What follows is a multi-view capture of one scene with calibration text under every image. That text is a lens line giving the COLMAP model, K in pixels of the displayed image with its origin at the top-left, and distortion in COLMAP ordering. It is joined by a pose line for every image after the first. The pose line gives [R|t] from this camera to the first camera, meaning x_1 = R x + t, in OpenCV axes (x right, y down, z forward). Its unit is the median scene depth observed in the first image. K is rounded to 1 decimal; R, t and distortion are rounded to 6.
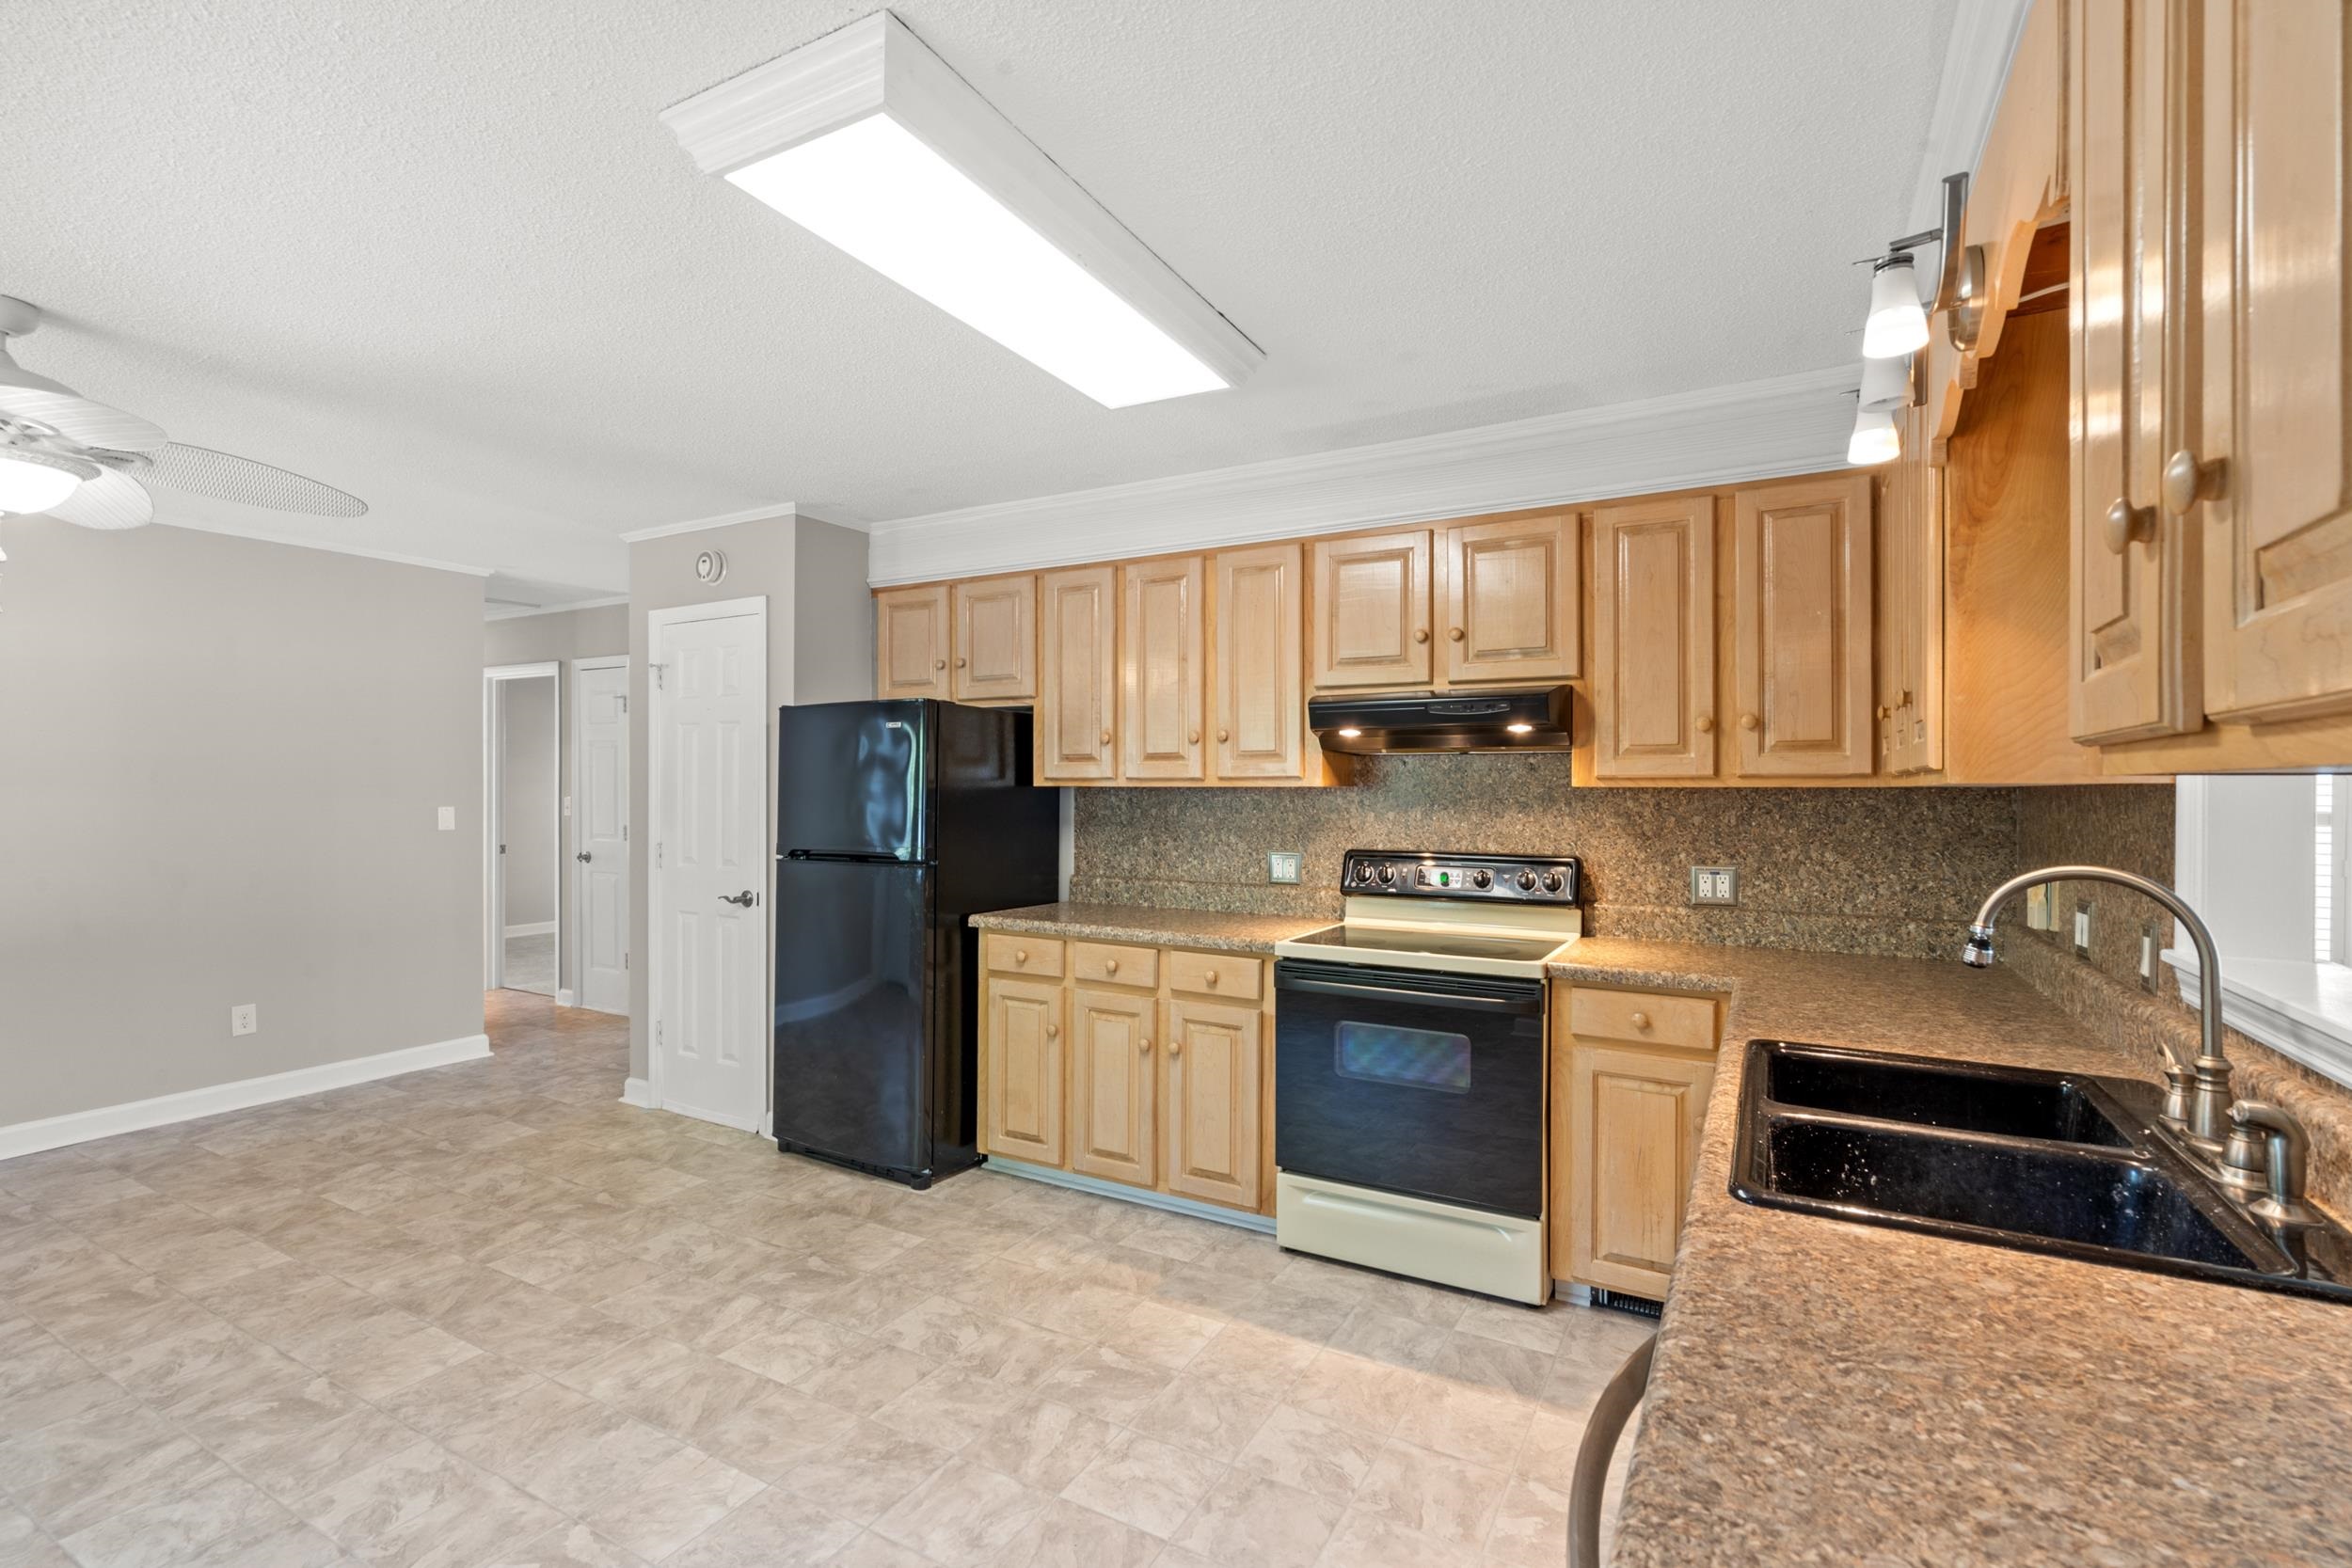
lens RADIAL K [[1078.3, 0, 1176.0], [0, 1078.3, 784.0], [0, 0, 1]] dist [-0.000972, -0.000352]
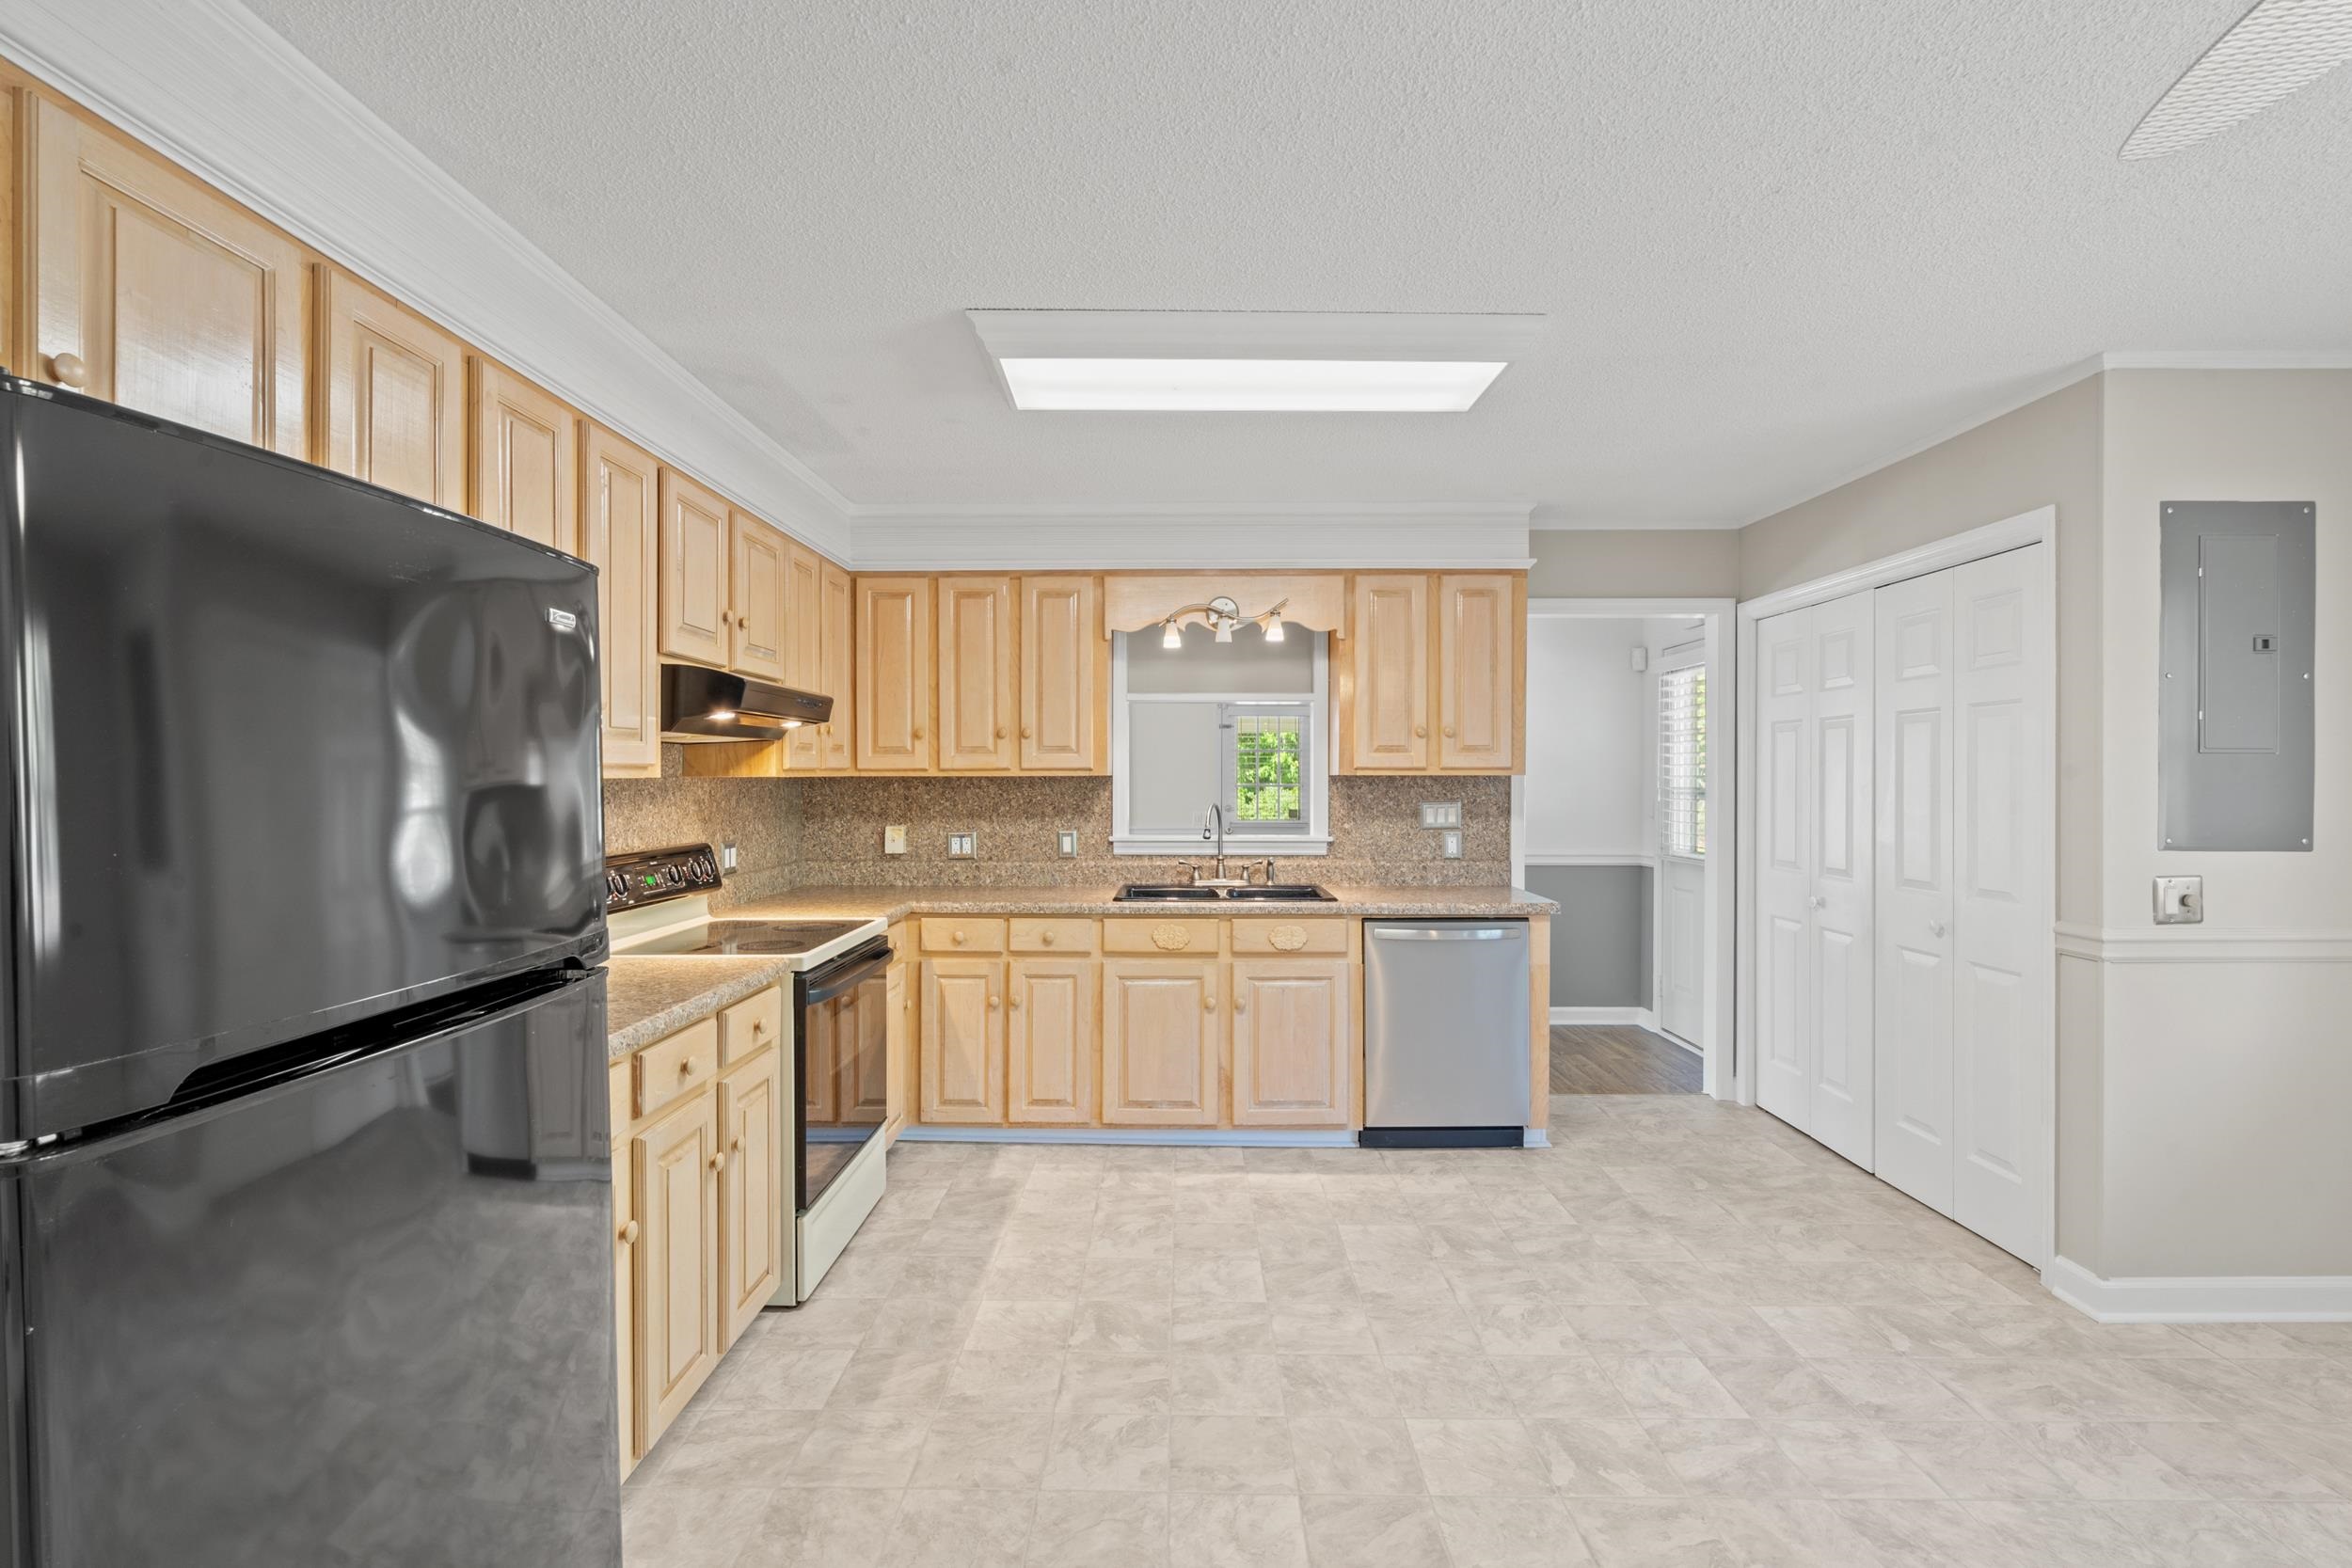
lens RADIAL K [[1070.8, 0, 1177.2], [0, 1070.8, 781.7], [0, 0, 1]] dist [-0.002579, 0.000893]
pose [[-0.486517, -0.007058, 0.873643, -0.799056], [-0.001916, 0.999974, 0.007012, -0.001010], [-0.873669, 0.001737, -0.486517, 1.144107]]
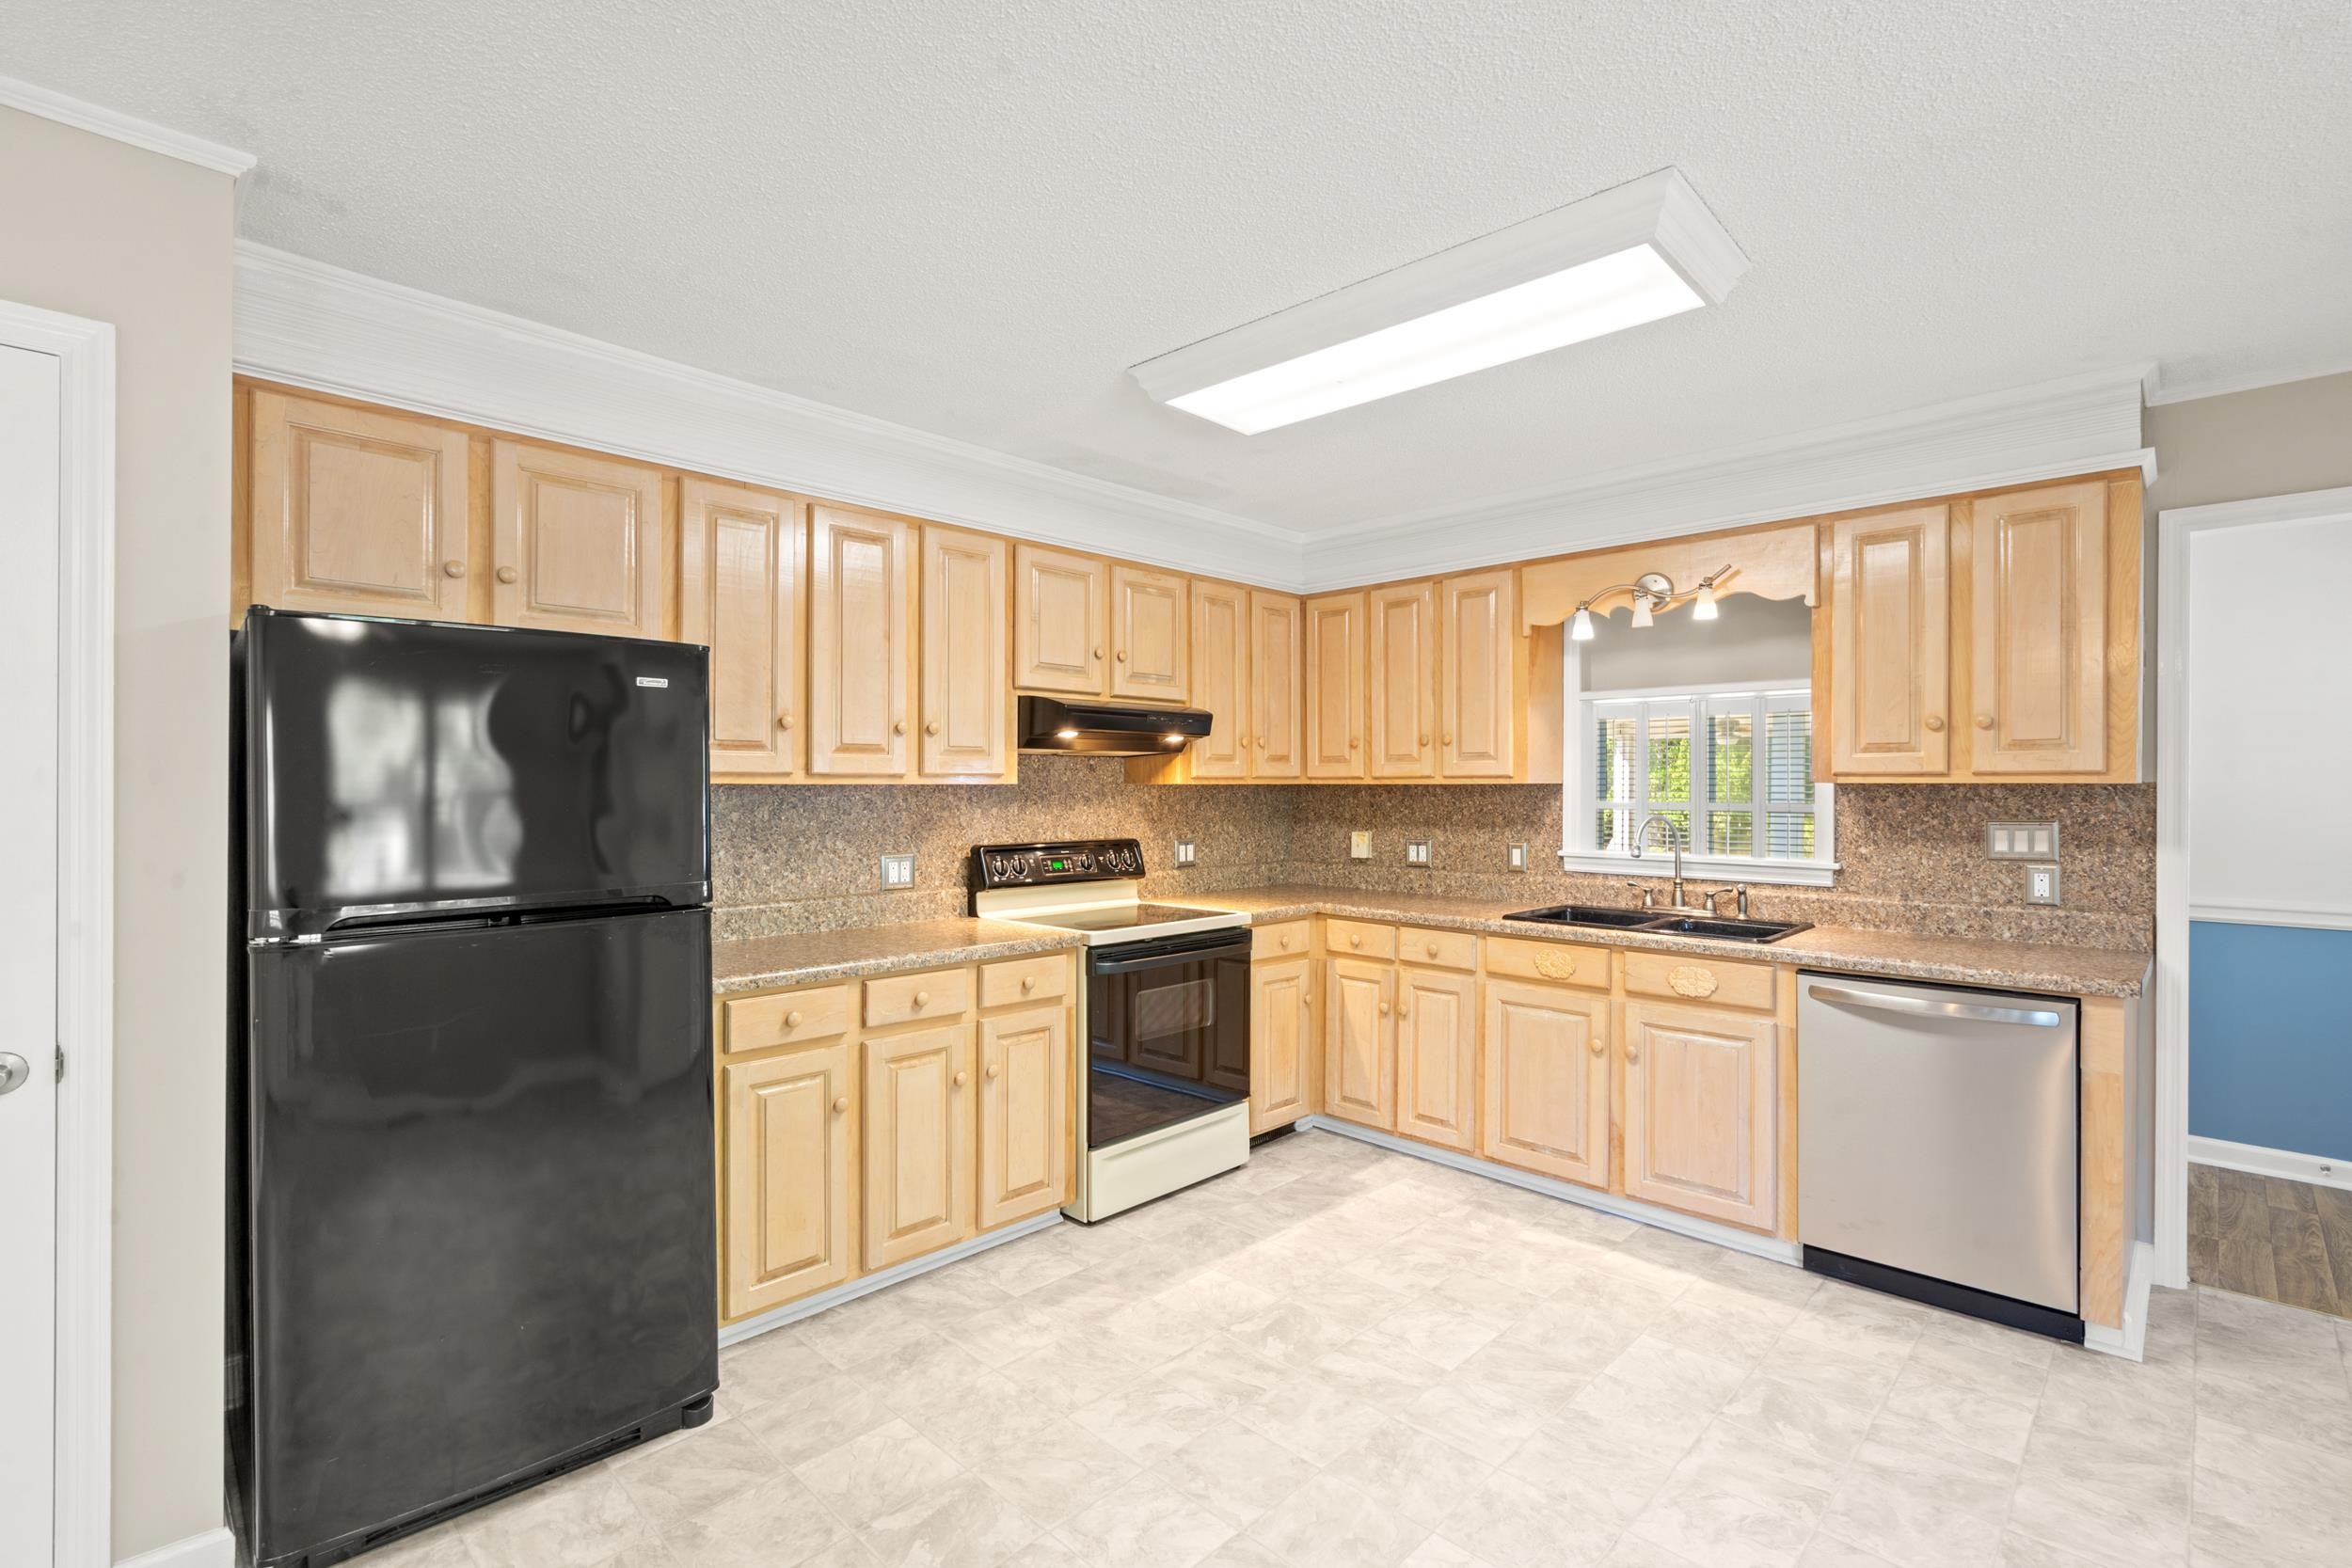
lens RADIAL K [[1070.8, 0, 1177.2], [0, 1070.8, 781.7], [0, 0, 1]] dist [-0.002579, 0.000893]
pose [[0.251430, 0.001405, 0.967874, -0.880955], [-0.002320, 0.999997, -0.000849, 0.000927], [-0.967873, -0.002032, 0.251433, 0.651945]]
